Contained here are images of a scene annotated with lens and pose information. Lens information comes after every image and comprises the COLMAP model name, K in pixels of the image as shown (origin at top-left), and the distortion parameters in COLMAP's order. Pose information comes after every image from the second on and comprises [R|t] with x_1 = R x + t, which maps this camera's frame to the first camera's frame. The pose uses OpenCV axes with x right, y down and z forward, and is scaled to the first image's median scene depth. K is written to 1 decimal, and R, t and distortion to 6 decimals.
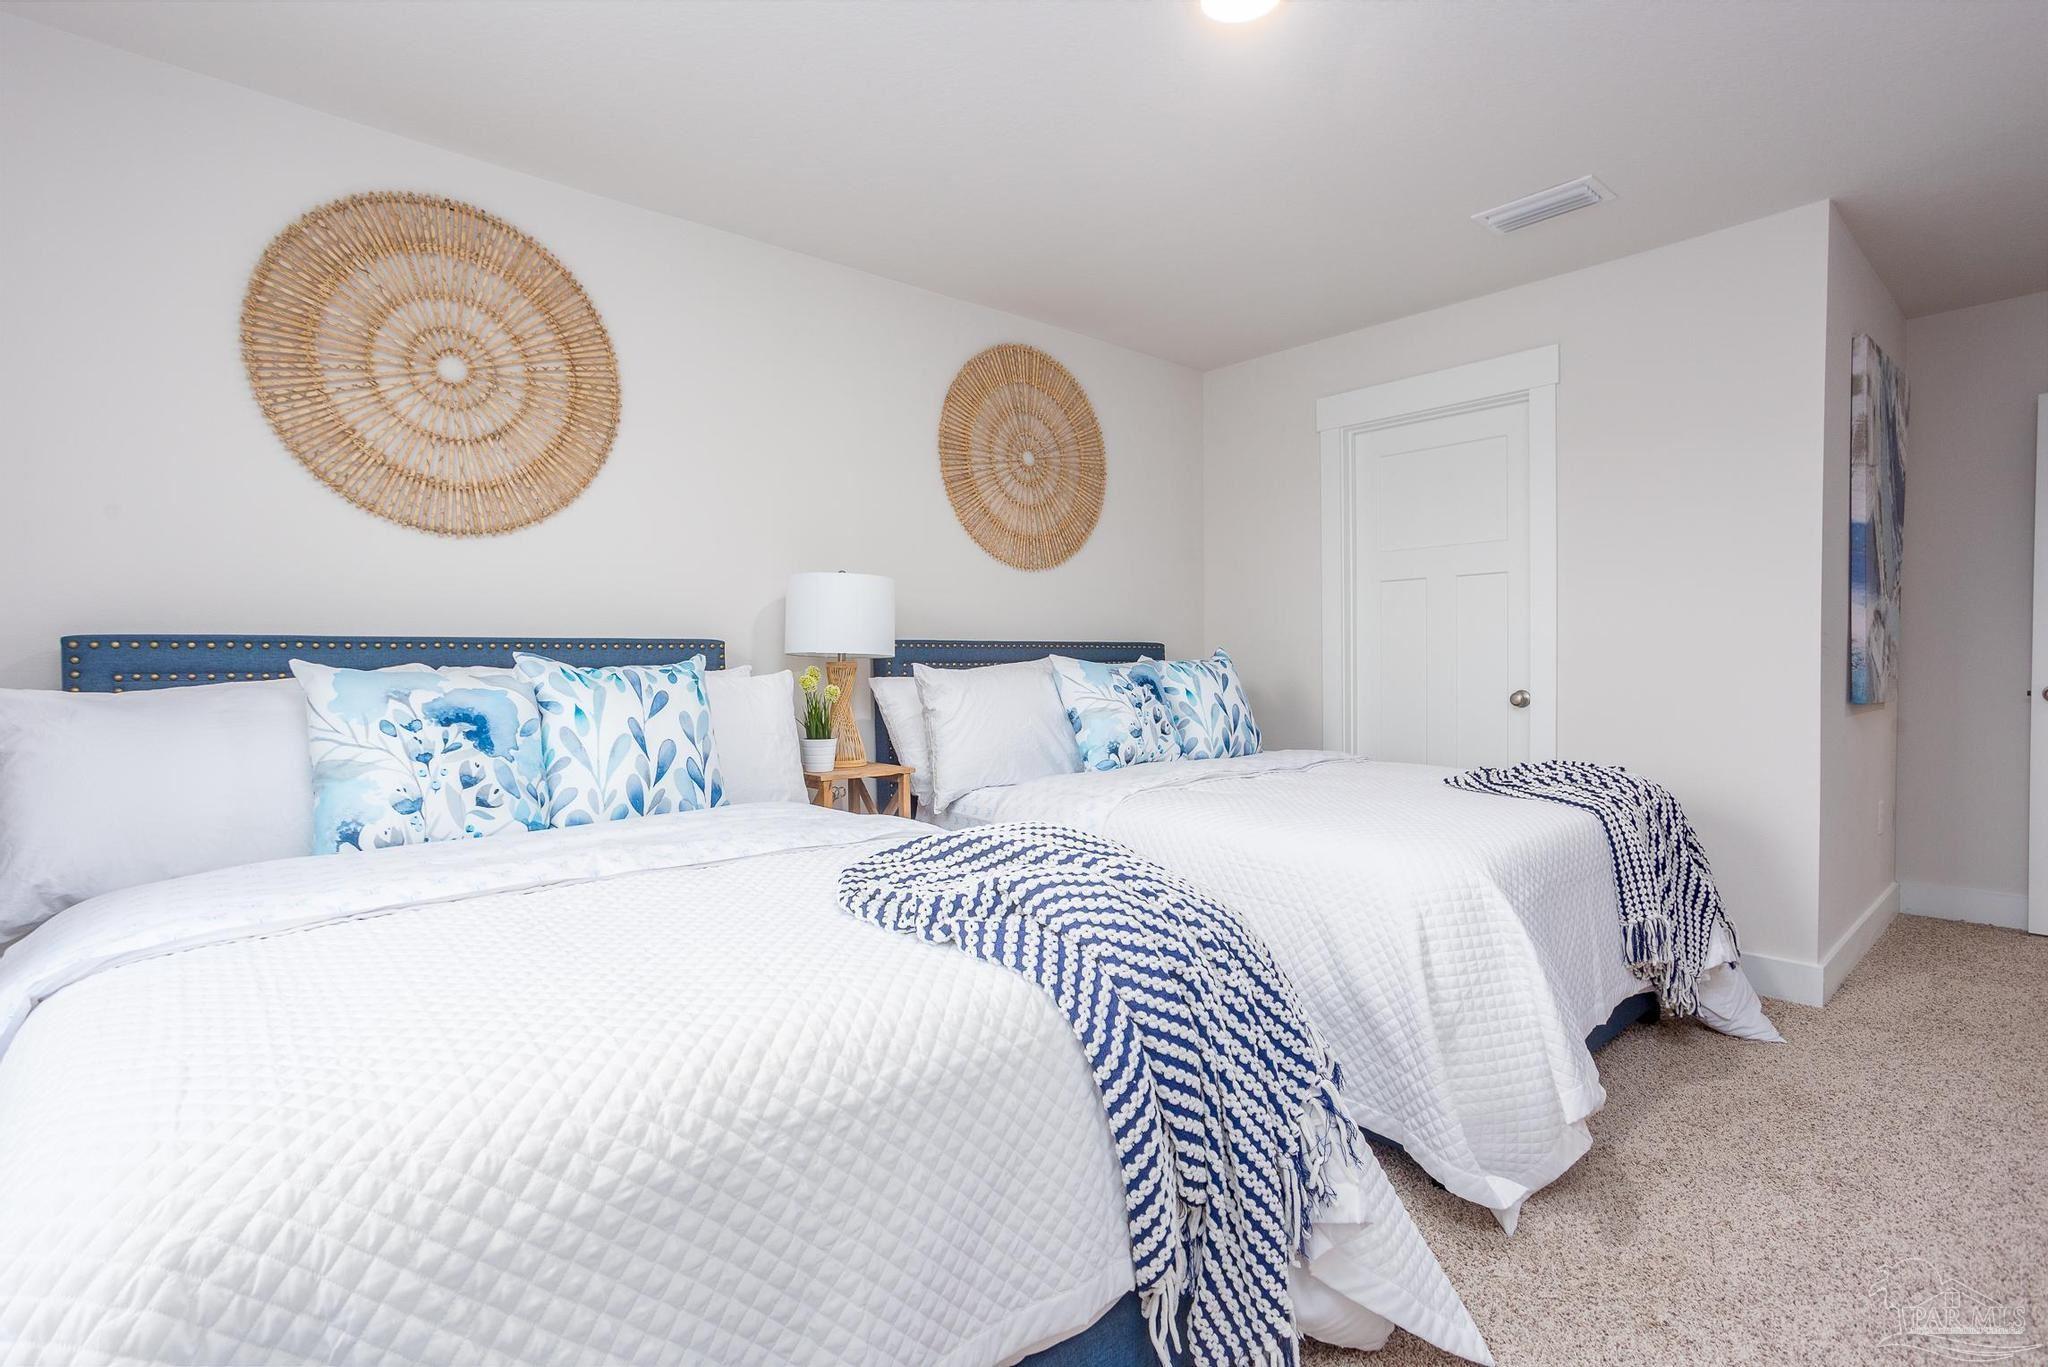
lens RADIAL K [[983.8, 0, 1035.9], [0, 983.8, 679.7], [0, 0, 1]] dist [-0.004556, -0.000458]
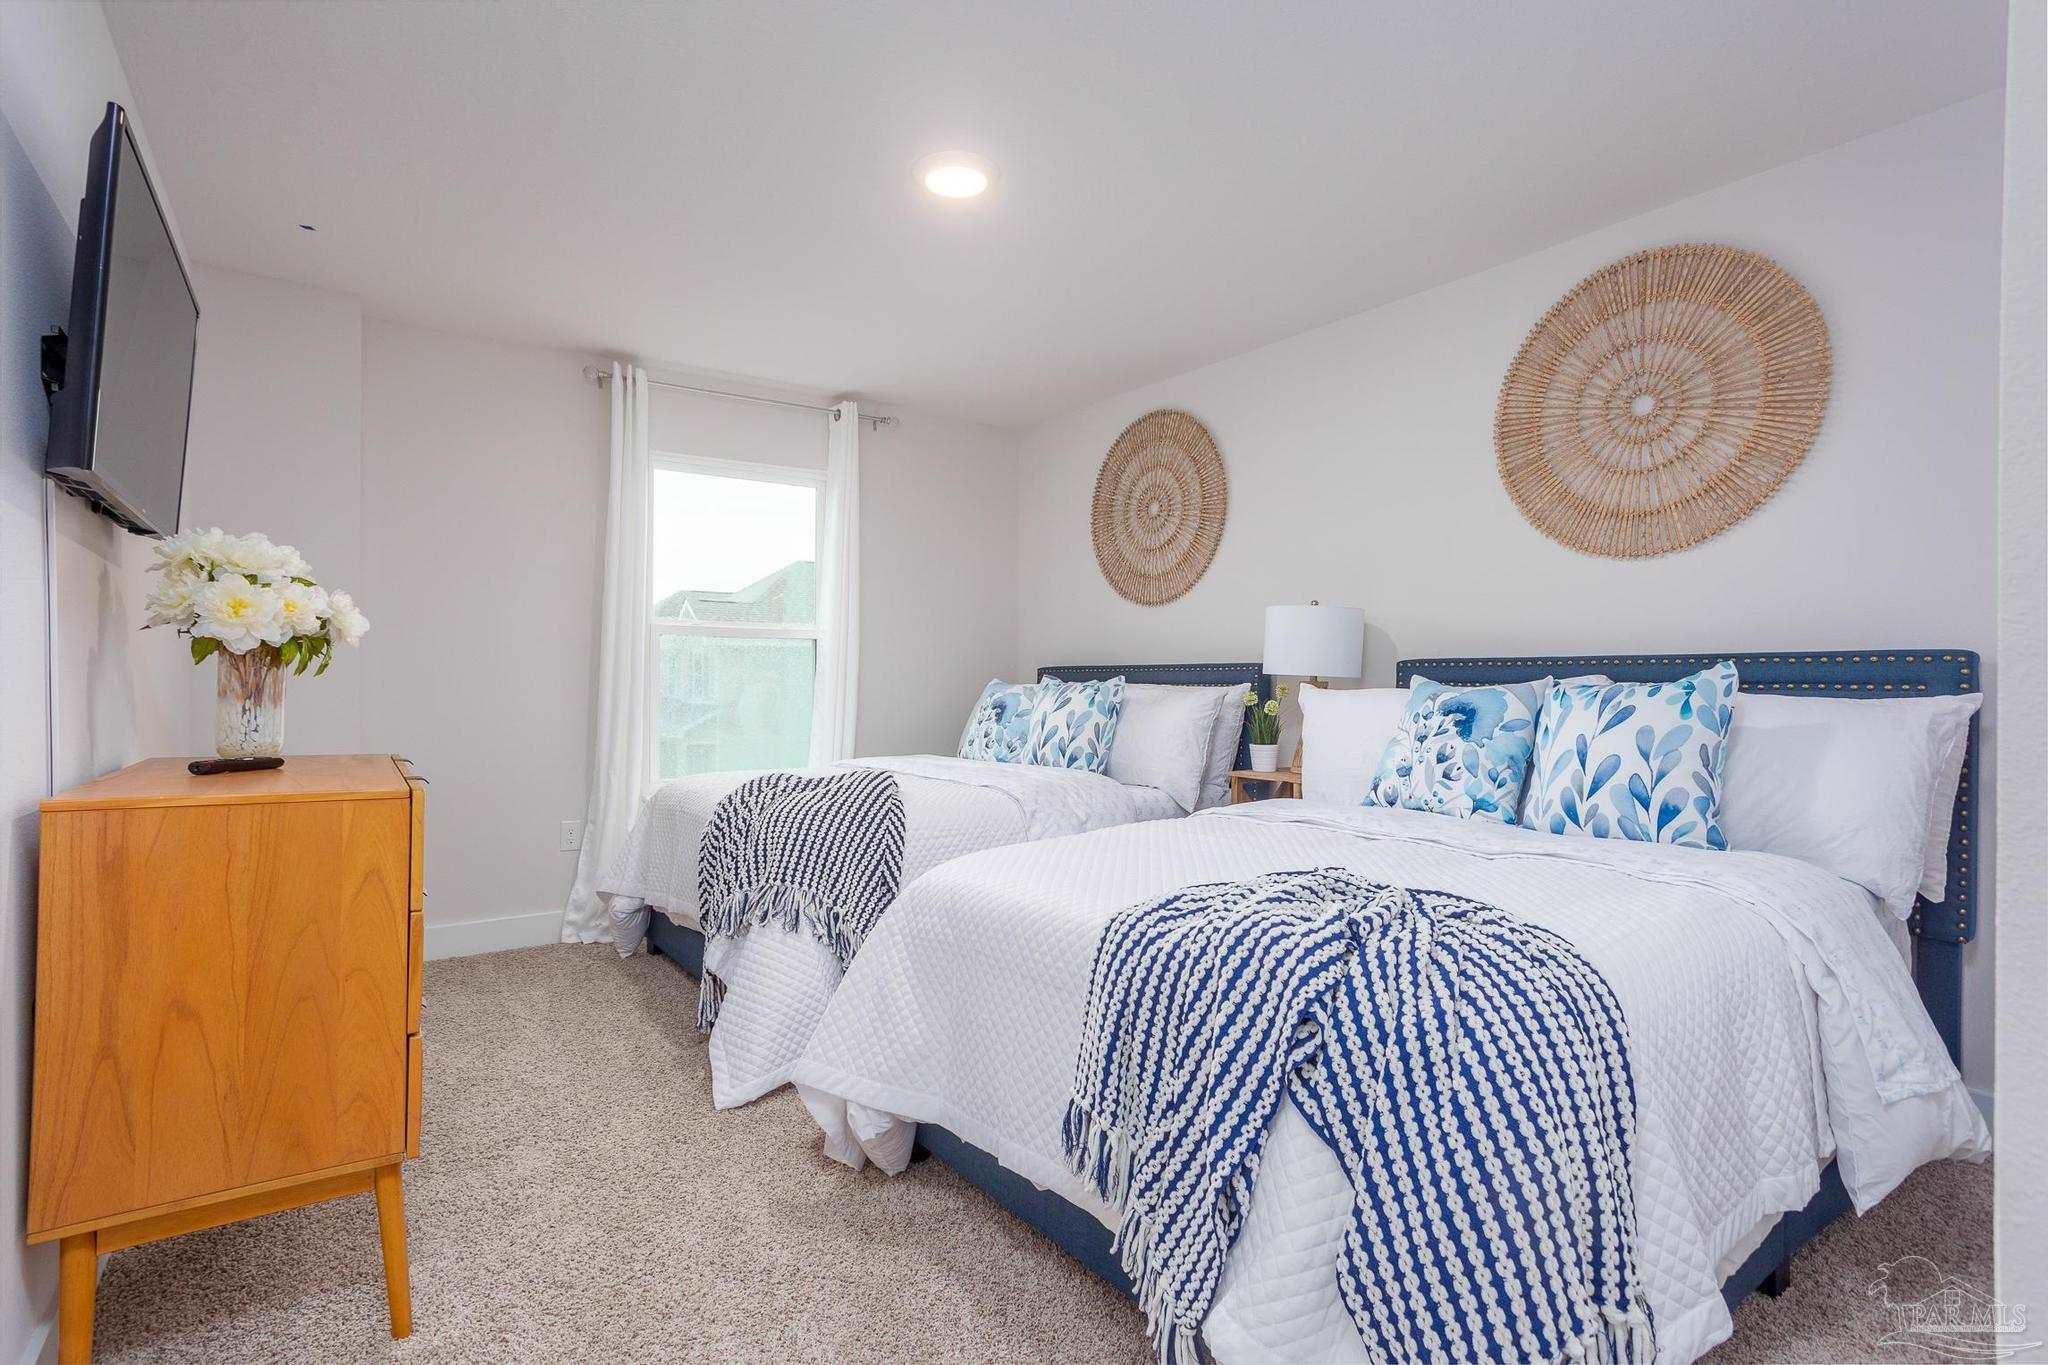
lens RADIAL K [[983.8, 0, 1035.7], [0, 983.8, 677.1], [0, 0, 1]] dist [-0.004556, -0.000458]
pose [[-0.070926, 0.004814, -0.997470, 0.808463], [-0.017928, 0.999821, 0.006100, -0.020029], [0.997320, 0.018315, -0.070827, 0.647373]]
